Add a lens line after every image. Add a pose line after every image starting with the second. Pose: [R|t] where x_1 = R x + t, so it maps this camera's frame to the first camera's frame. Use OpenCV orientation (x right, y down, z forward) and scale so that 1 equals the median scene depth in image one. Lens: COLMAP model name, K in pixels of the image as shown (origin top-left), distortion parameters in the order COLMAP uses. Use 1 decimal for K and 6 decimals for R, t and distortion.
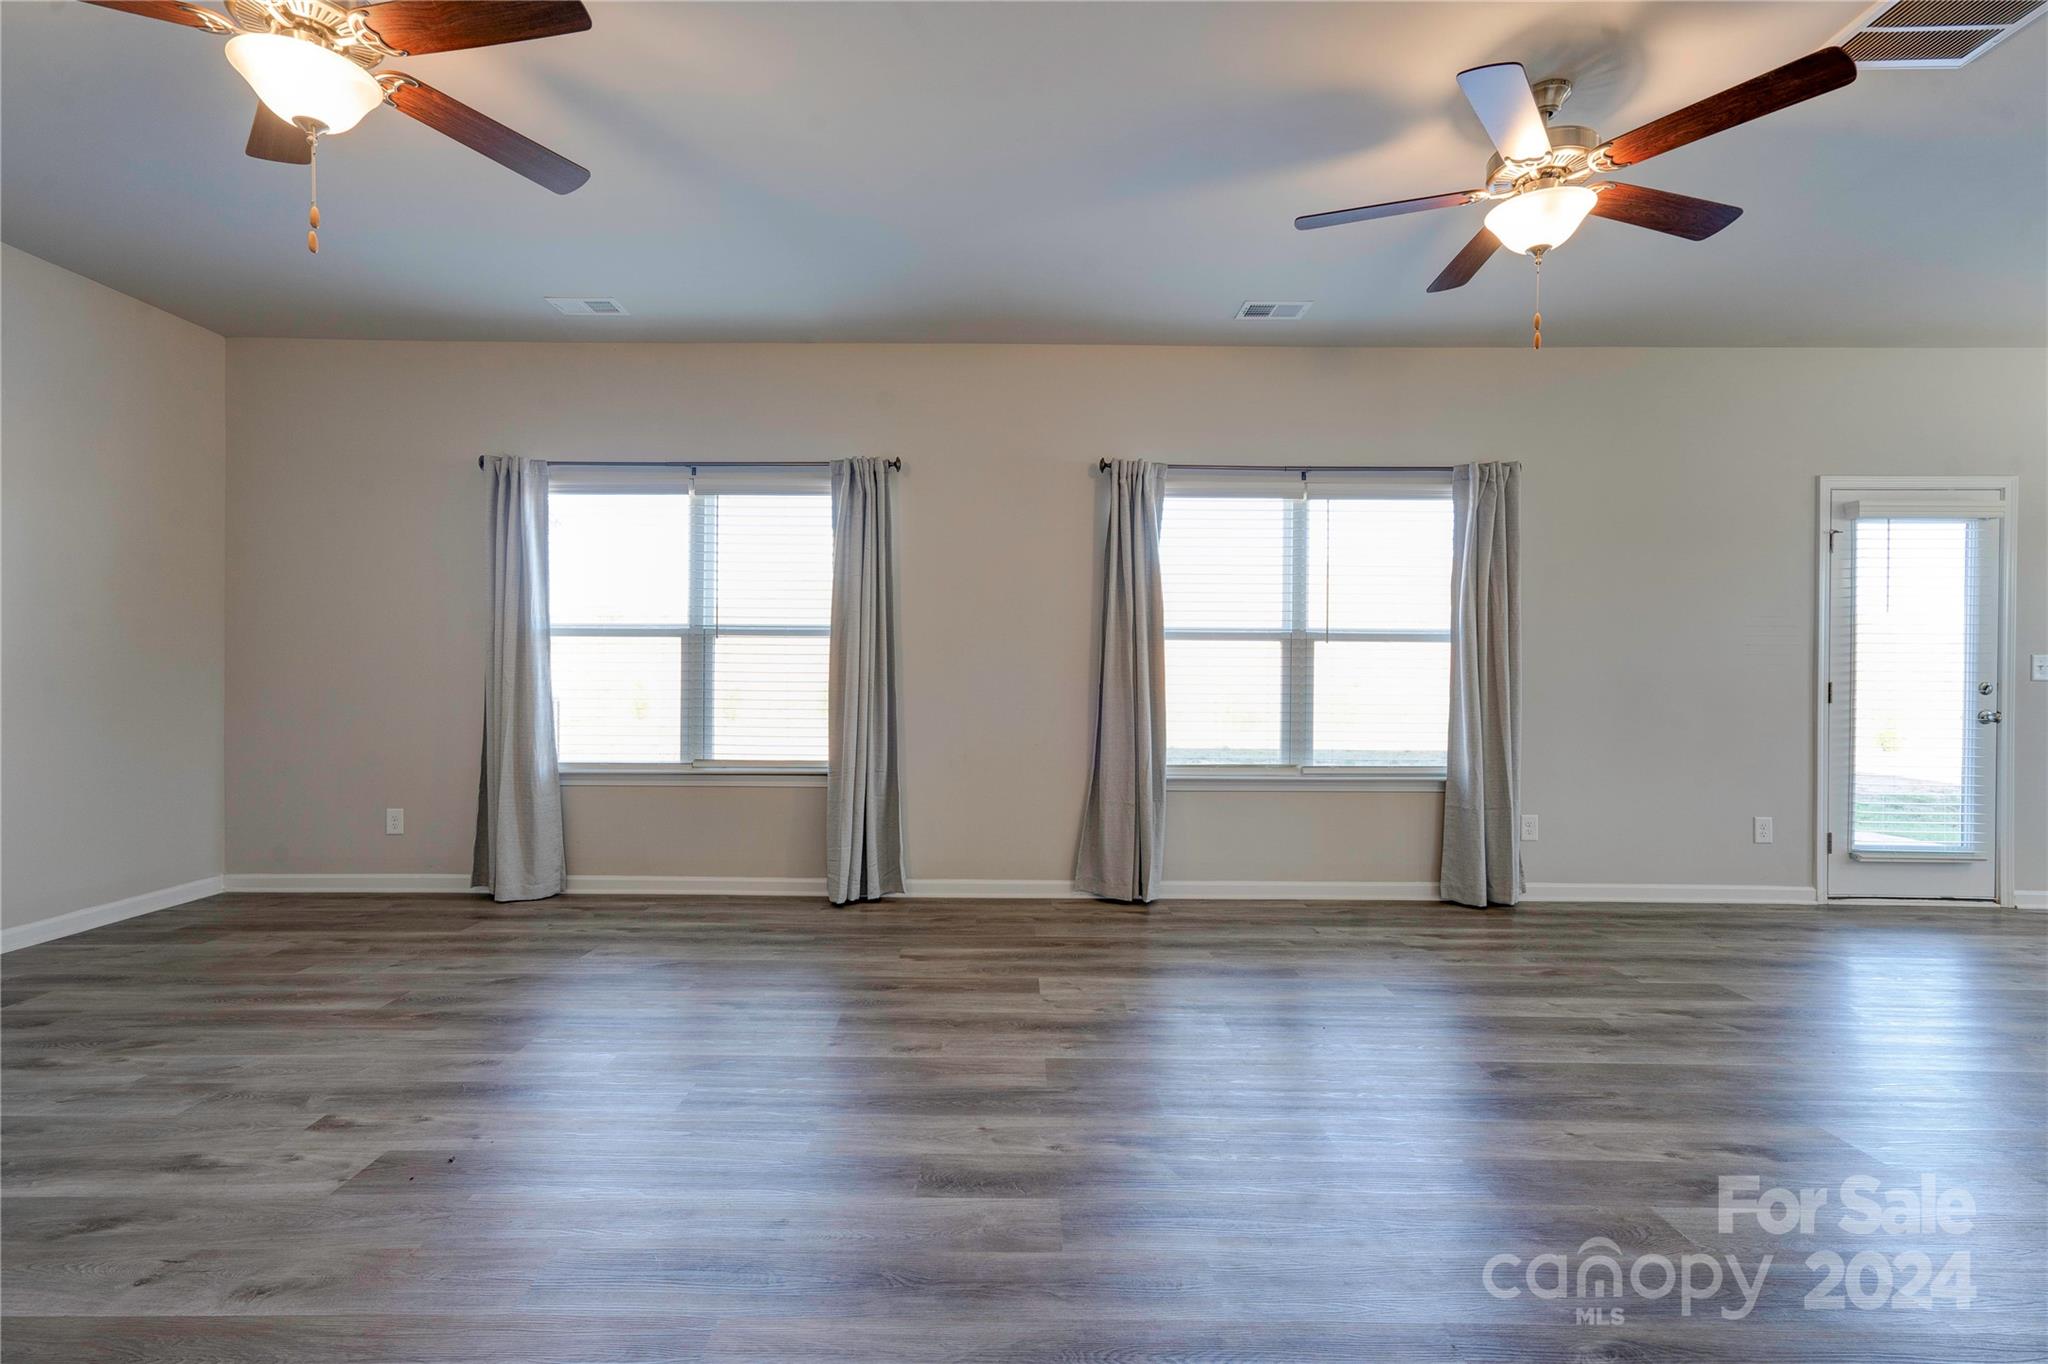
lens RADIAL K [[941.3, 0, 993.8], [0, 941.3, 677.4], [0, 0, 1]] dist [-0.003315, 0.007257]
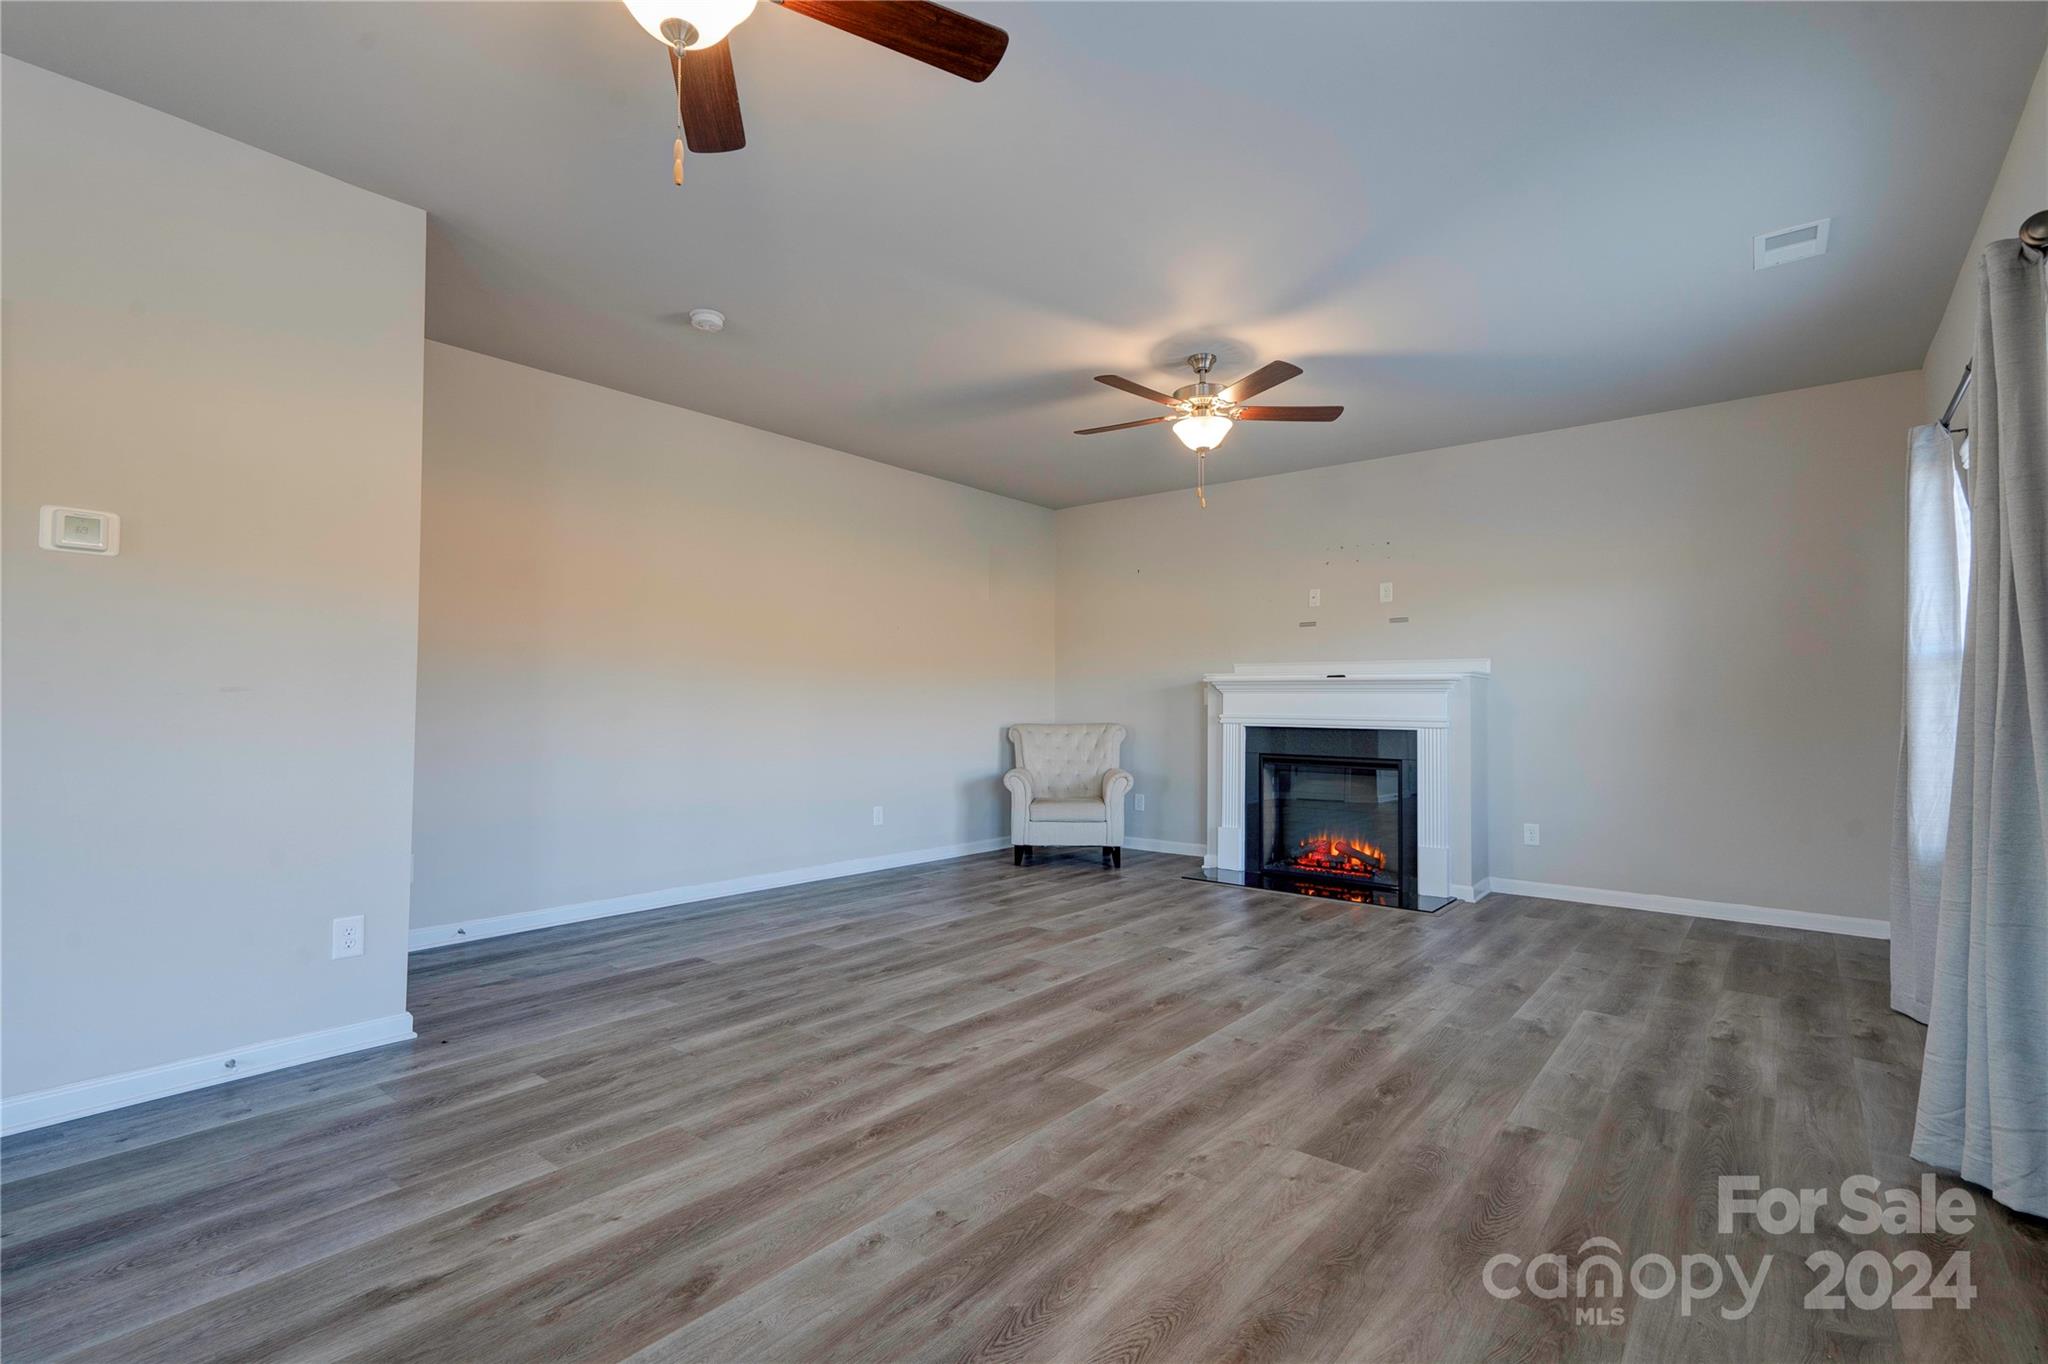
lens RADIAL K [[941.3, 0, 1029.2], [0, 941.3, 699.2], [0, 0, 1]] dist [-0.003315, 0.007257]
pose [[-0.615243, -0.018106, -0.788130, 0.788476], [-0.009955, 0.999835, -0.015199, 0.003497], [0.788275, -0.001505, -0.615322, 1.351678]]
